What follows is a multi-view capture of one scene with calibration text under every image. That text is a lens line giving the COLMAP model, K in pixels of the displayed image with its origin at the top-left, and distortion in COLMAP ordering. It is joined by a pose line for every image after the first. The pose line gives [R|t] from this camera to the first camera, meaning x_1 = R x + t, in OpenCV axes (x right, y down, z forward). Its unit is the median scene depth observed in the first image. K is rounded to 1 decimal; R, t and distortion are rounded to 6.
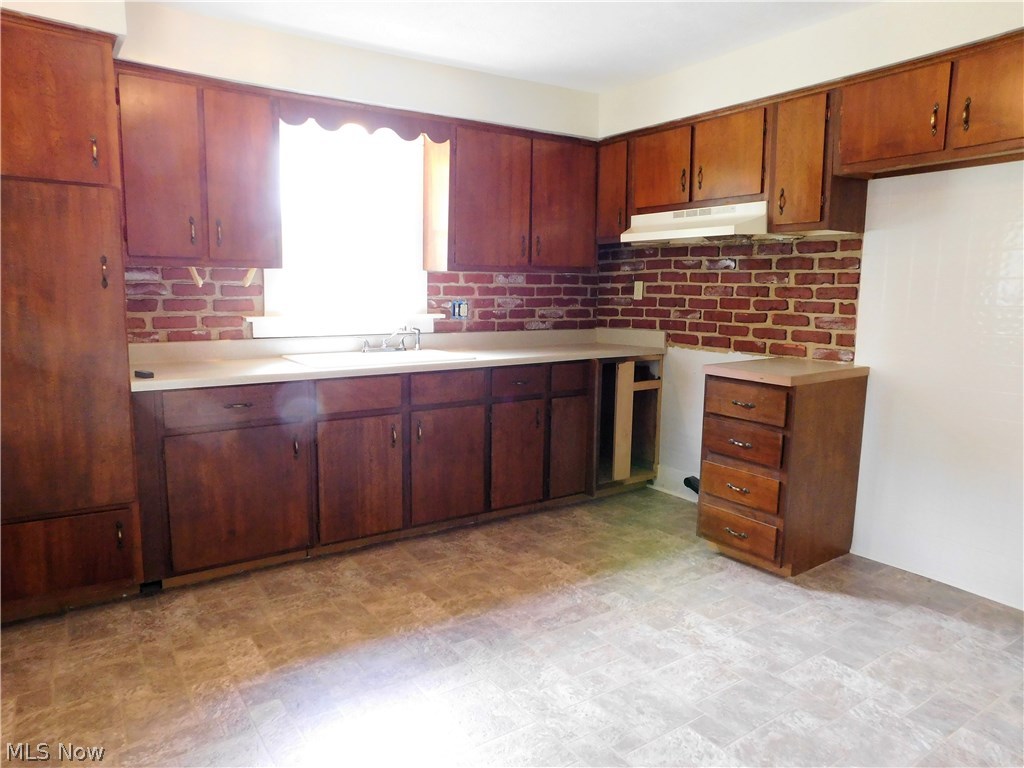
lens RADIAL K [[686.1, 0, 494.2], [0, 686.1, 383.5], [0, 0, 1]] dist [-0.070819, 0.058015]
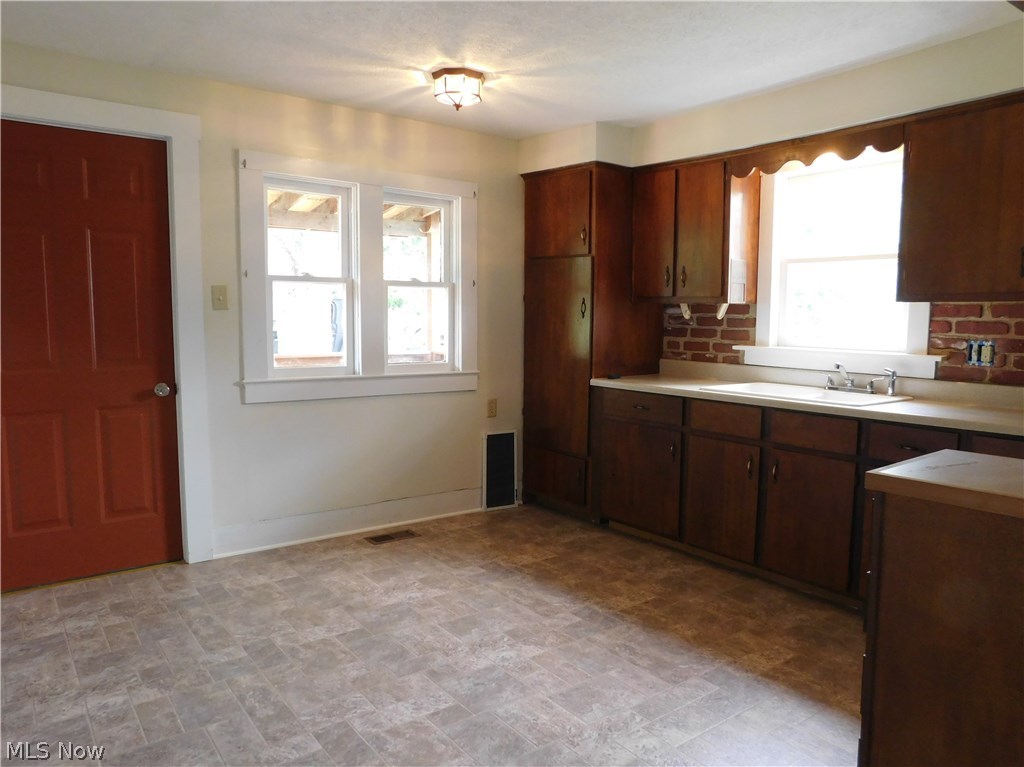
lens RADIAL K [[686.1, 0, 494.2], [0, 686.1, 383.0], [0, 0, 1]] dist [-0.070819, 0.058015]
pose [[0.063613, 0.090170, -0.993893, 0.875013], [-0.150482, 0.985389, 0.079767, -0.073325], [0.986564, 0.144489, 0.076252, 0.580614]]
